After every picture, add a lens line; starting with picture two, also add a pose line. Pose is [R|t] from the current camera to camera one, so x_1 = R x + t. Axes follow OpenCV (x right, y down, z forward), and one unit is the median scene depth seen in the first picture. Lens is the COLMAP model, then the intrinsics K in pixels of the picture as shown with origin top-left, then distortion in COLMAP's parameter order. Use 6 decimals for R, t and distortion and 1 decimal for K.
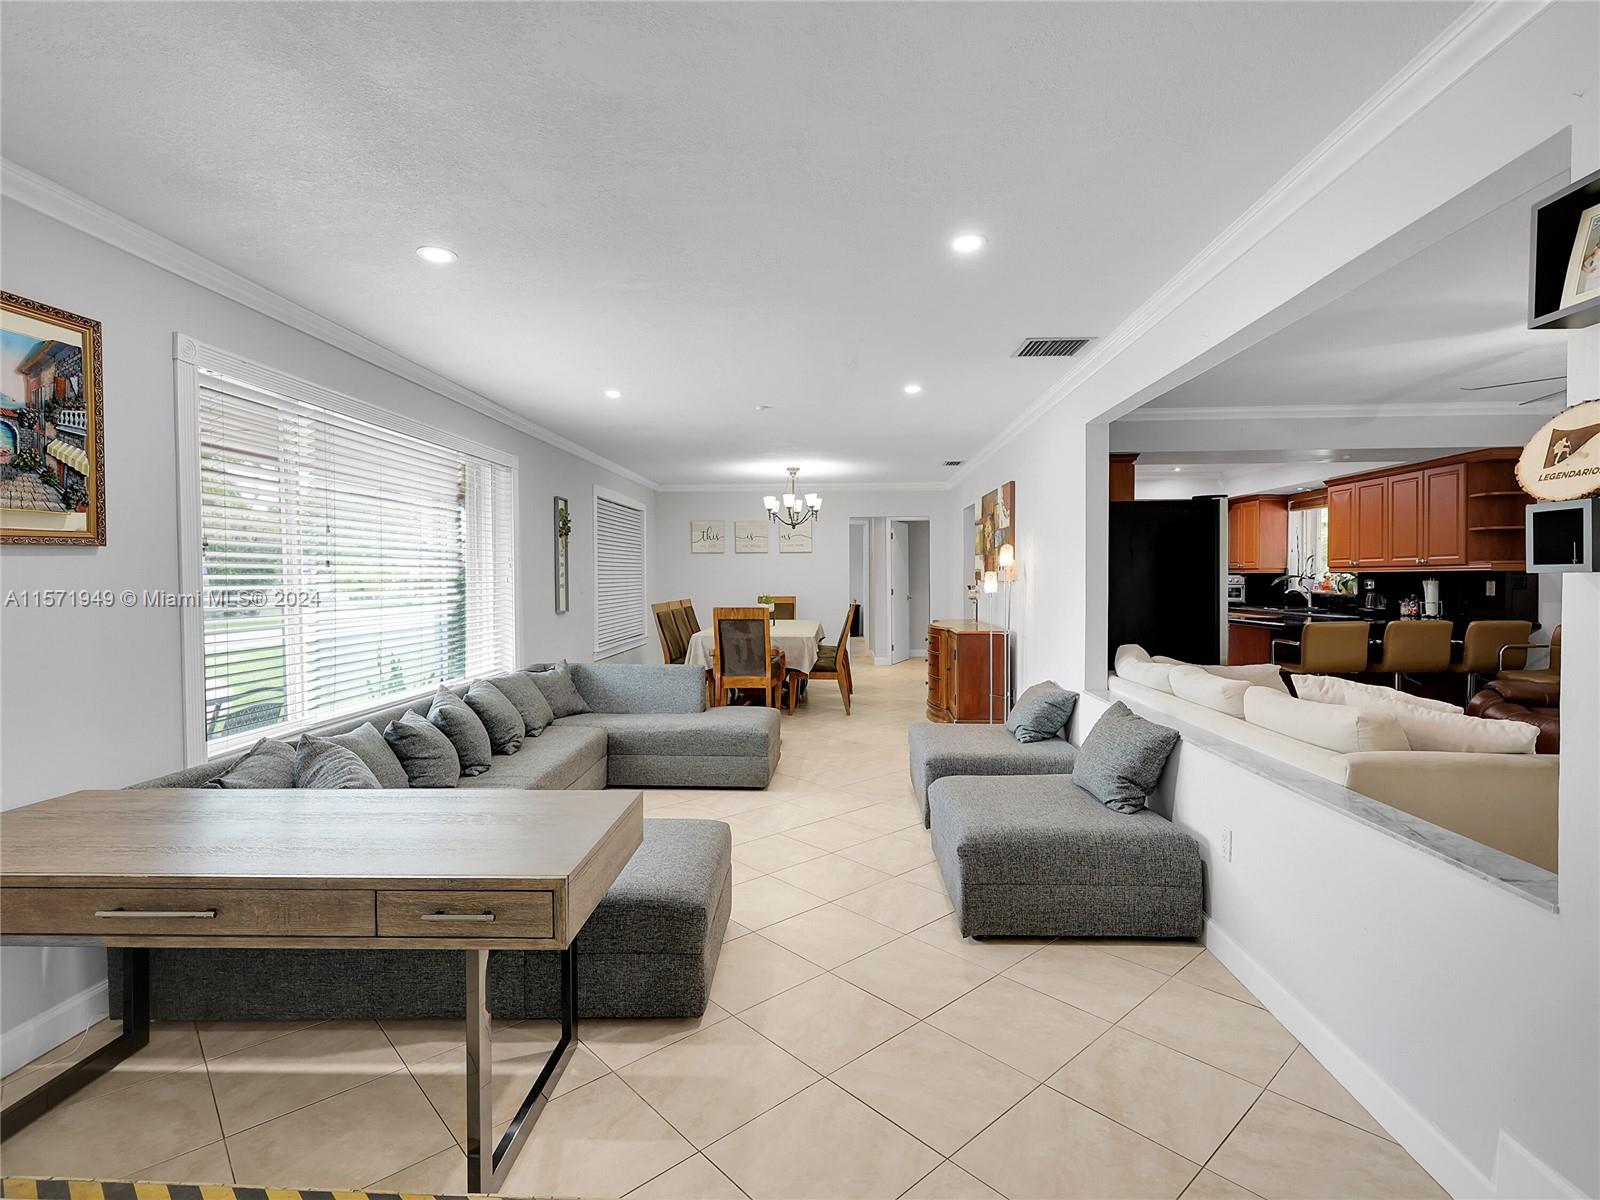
lens RADIAL K [[789.0, 0, 802.8], [0, 789.0, 594.2], [0, 0, 1]] dist [0.000733, 0.000448]
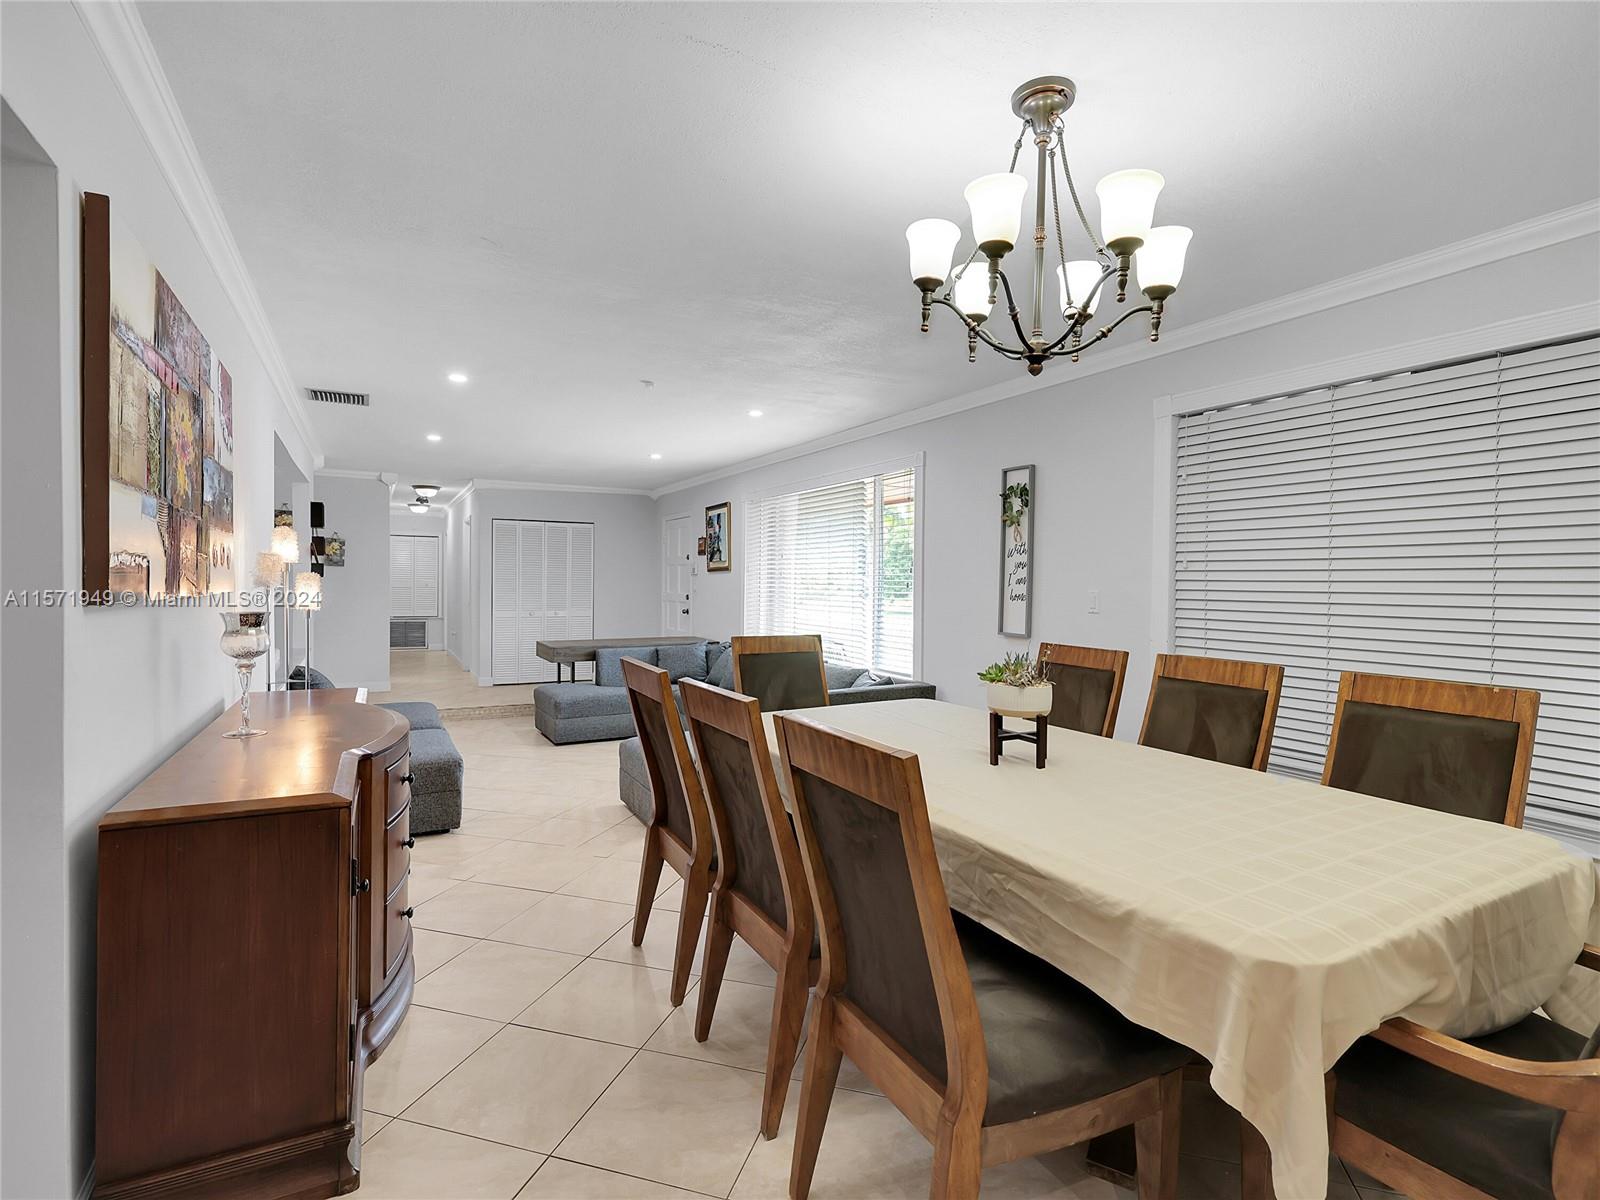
lens RADIAL K [[789.0, 0, 802.8], [0, 789.0, 594.2], [0, 0, 1]] dist [0.000733, 0.000448]
pose [[-0.855181, 0.005515, -0.518301, 0.234649], [-0.017534, 0.999063, 0.039562, -0.042849], [0.518033, 0.042921, -0.854283, 1.714545]]
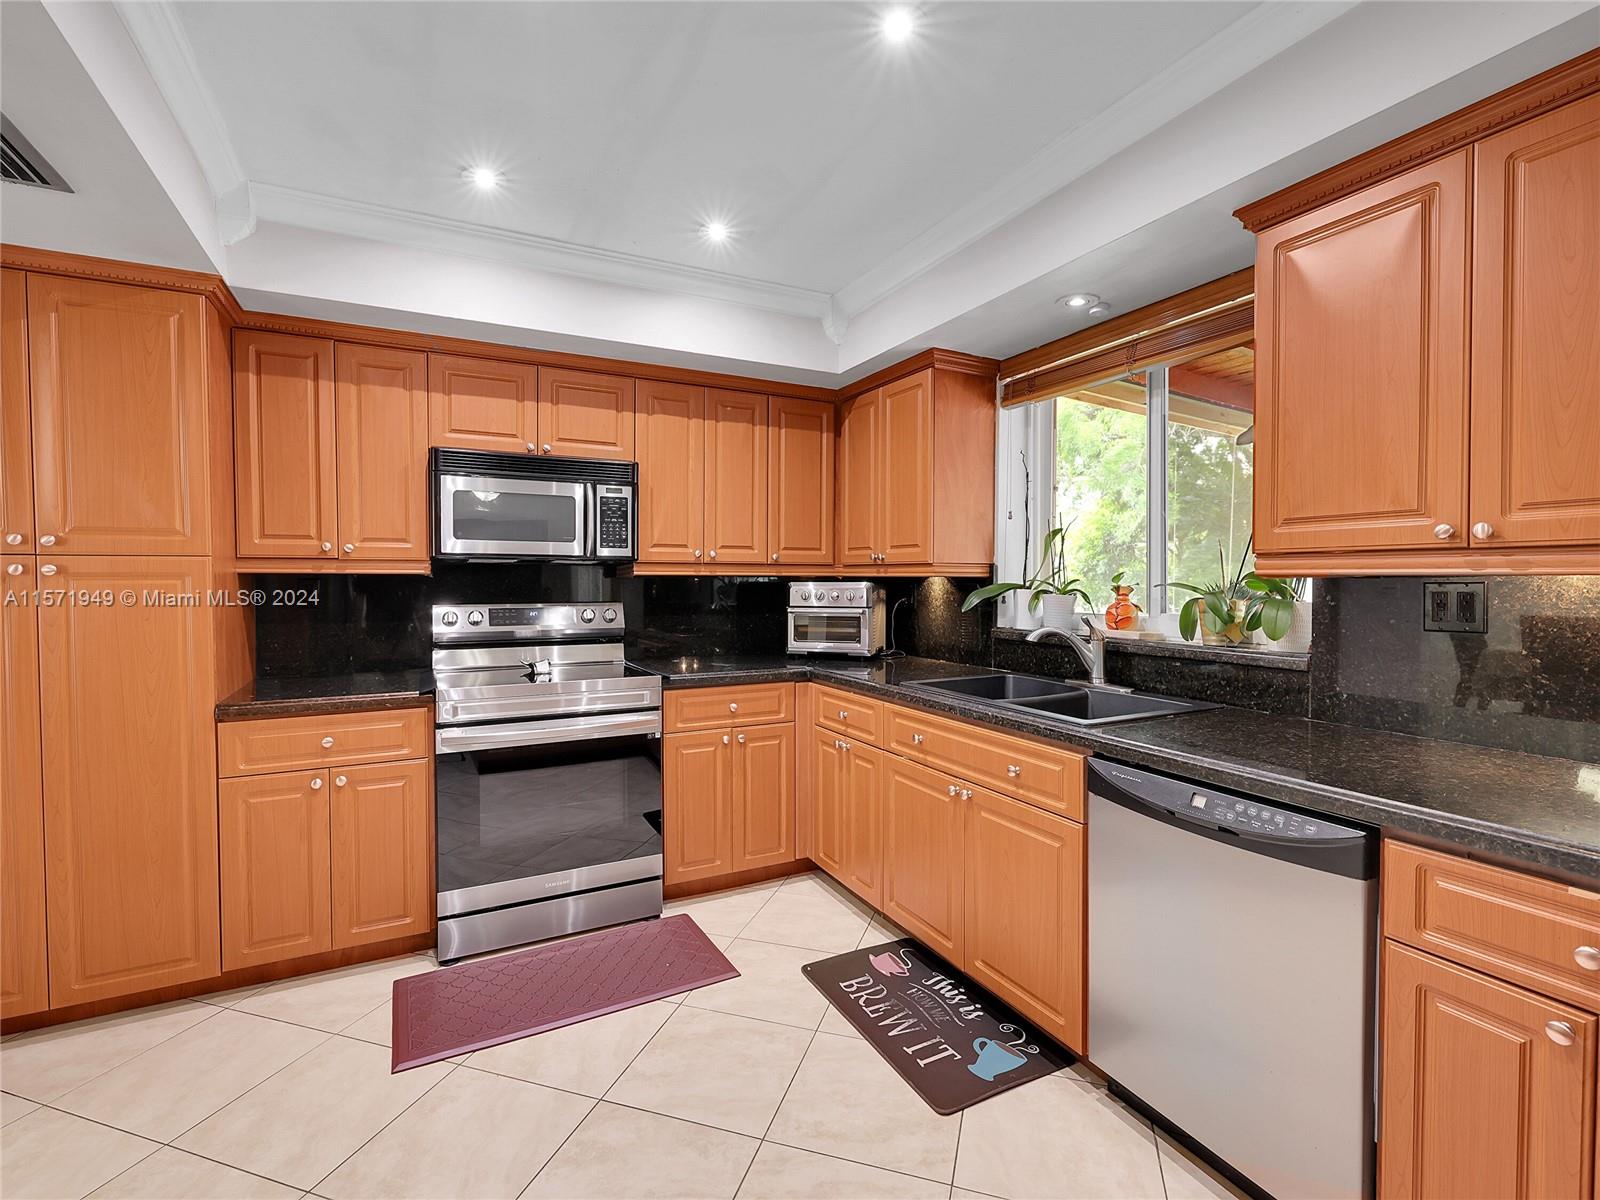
lens RADIAL K [[749.5, 0, 802.3], [0, 749.5, 595.1], [0, 0, 1]] dist [0.000315, 0.000320]
pose [[0.867084, -0.006139, 0.498124, 0.549566], [0.006864, 0.999976, 0.000377, -0.029166], [-0.498115, 0.003092, 0.867106, 1.124288]]
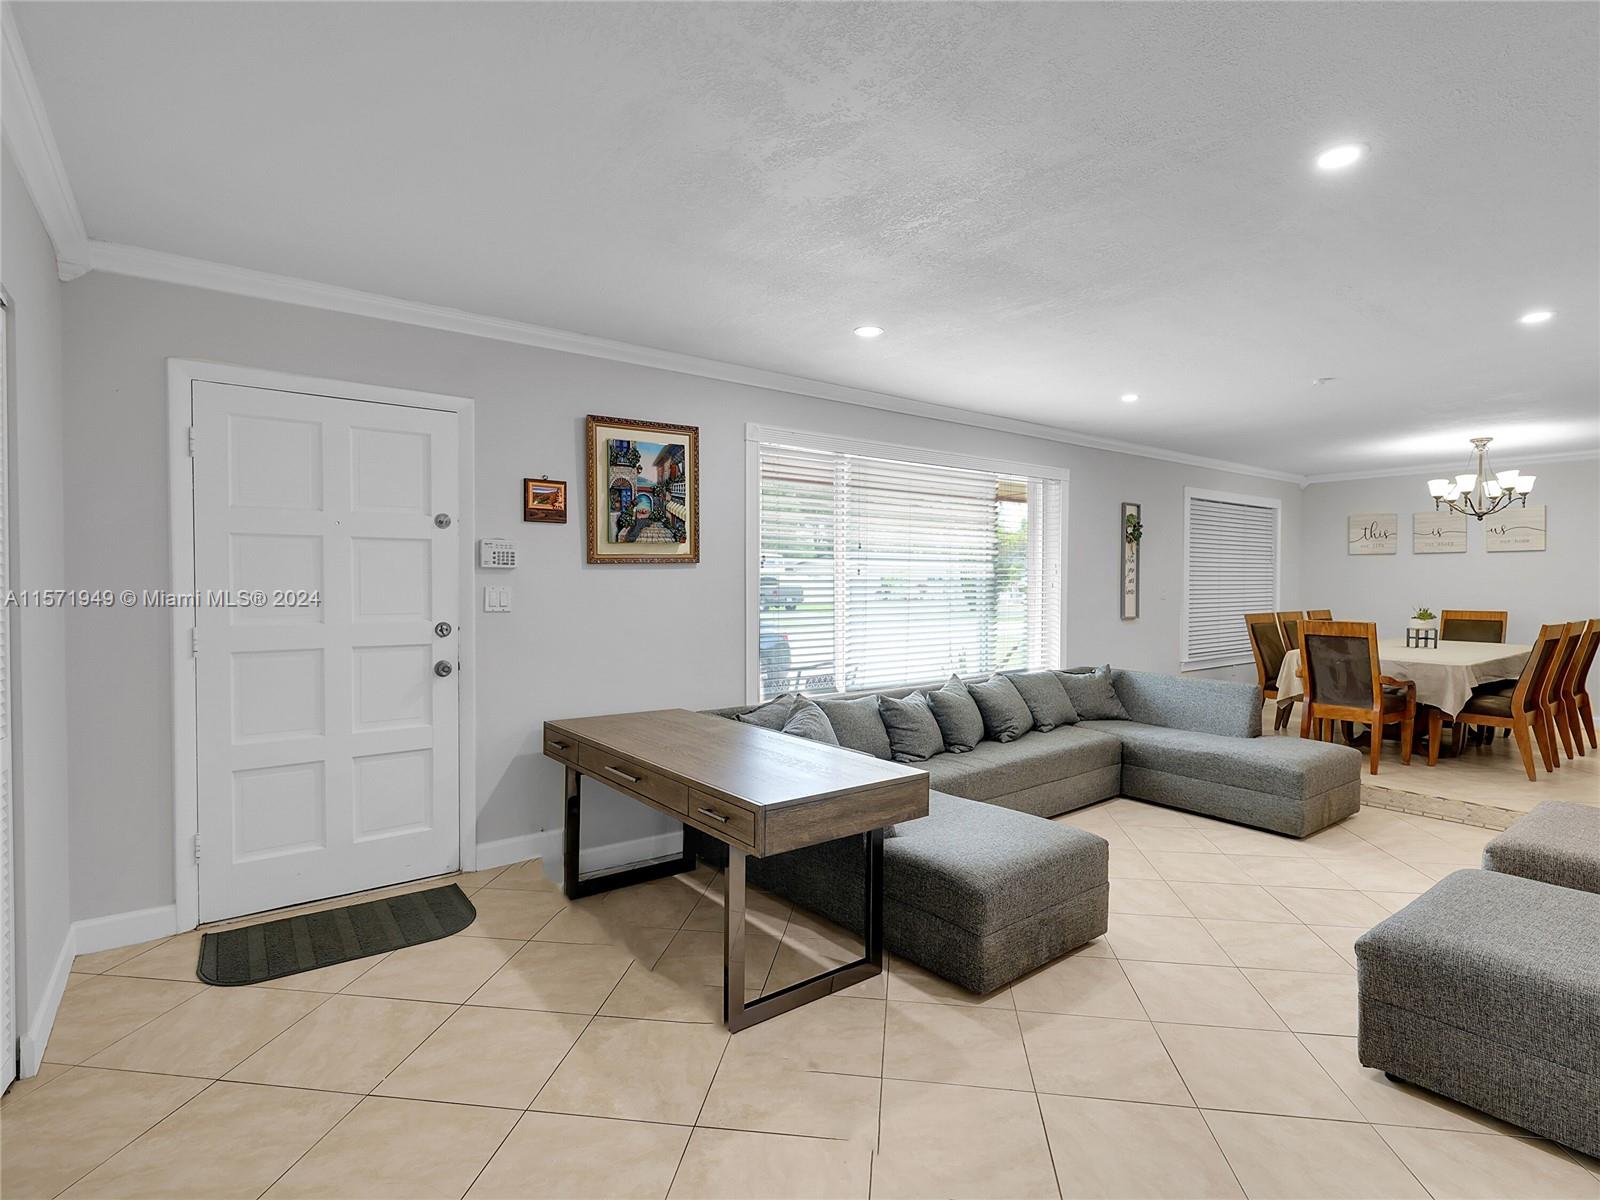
lens RADIAL K [[789.0, 0, 802.8], [0, 789.0, 594.2], [0, 0, 1]] dist [0.000733, 0.000448]
pose [[0.640543, 0.018755, -0.767693, 0.225279], [-0.022696, 0.999727, 0.005487, -0.004254], [0.767586, 0.013909, 0.640794, 0.050898]]
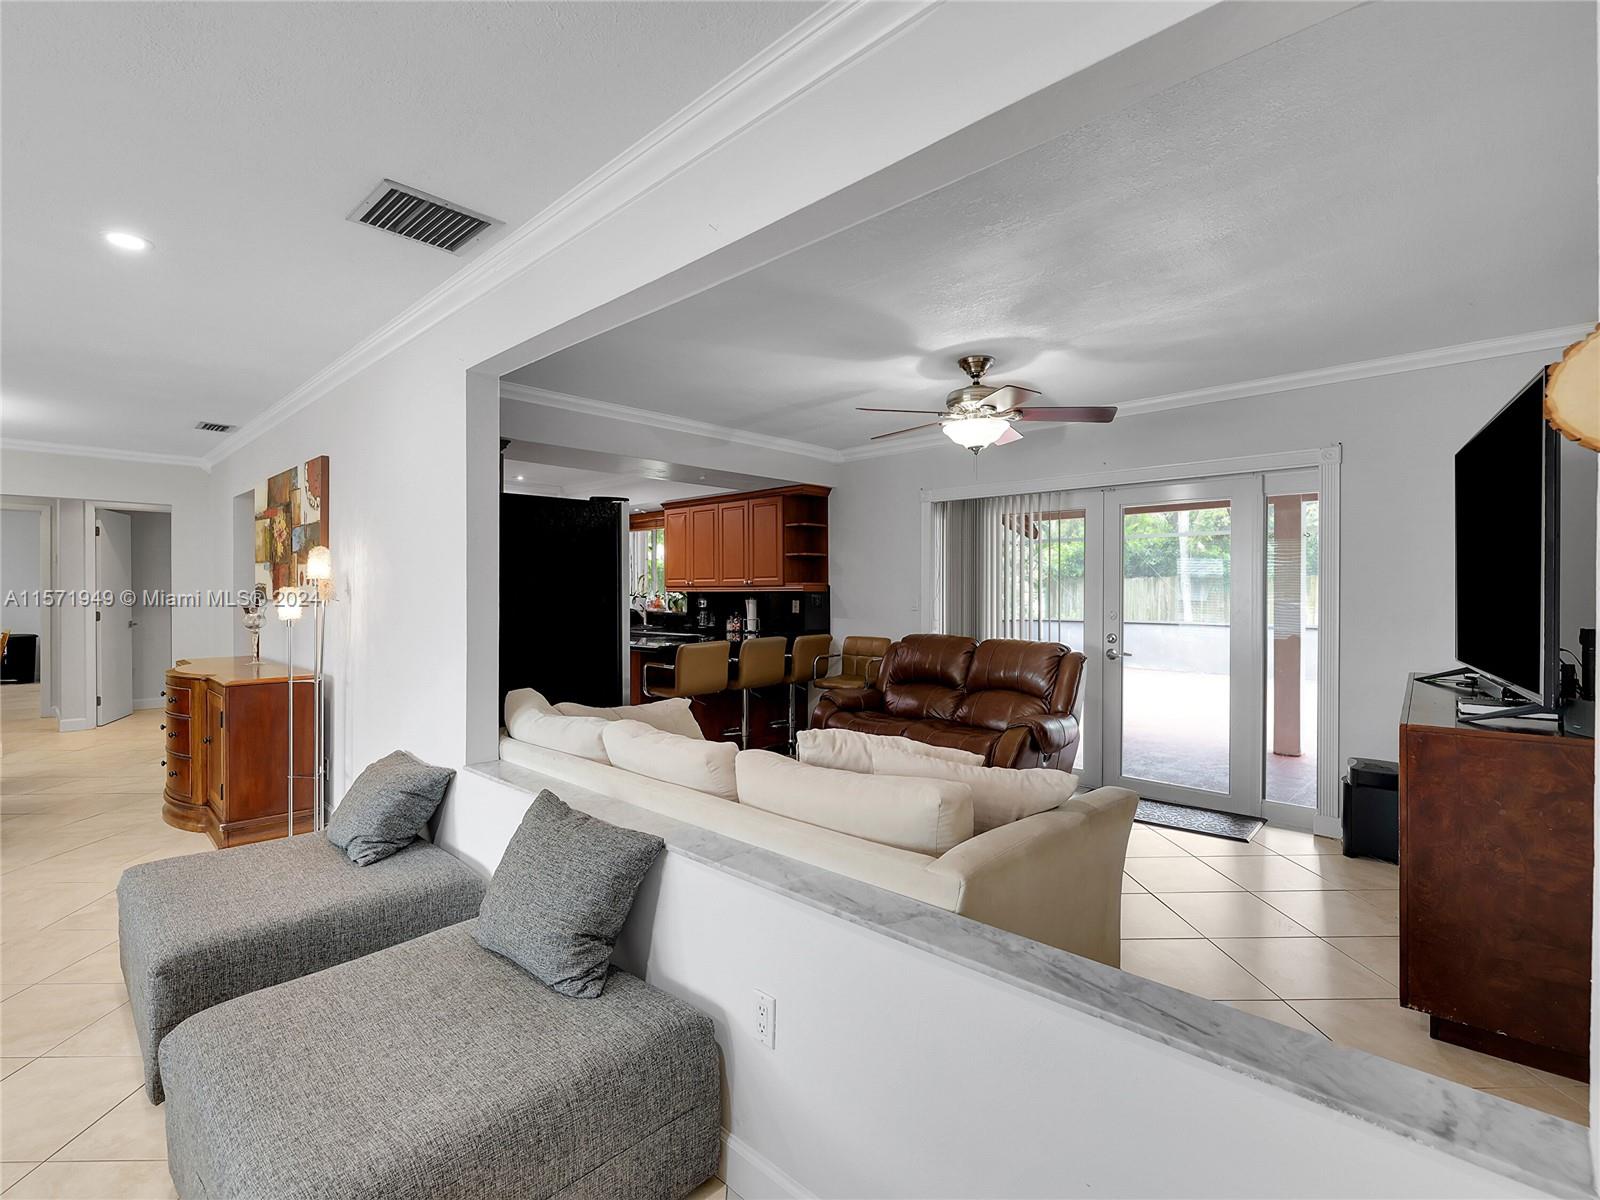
lens RADIAL K [[749.5, 0, 802.3], [0, 749.5, 595.1], [0, 0, 1]] dist [0.000315, 0.000320]
pose [[0.654537, 0.003429, 0.756022, 0.048417], [0.011948, 0.999818, -0.014879, -0.008014], [-0.755935, 0.018772, 0.654377, 0.282636]]
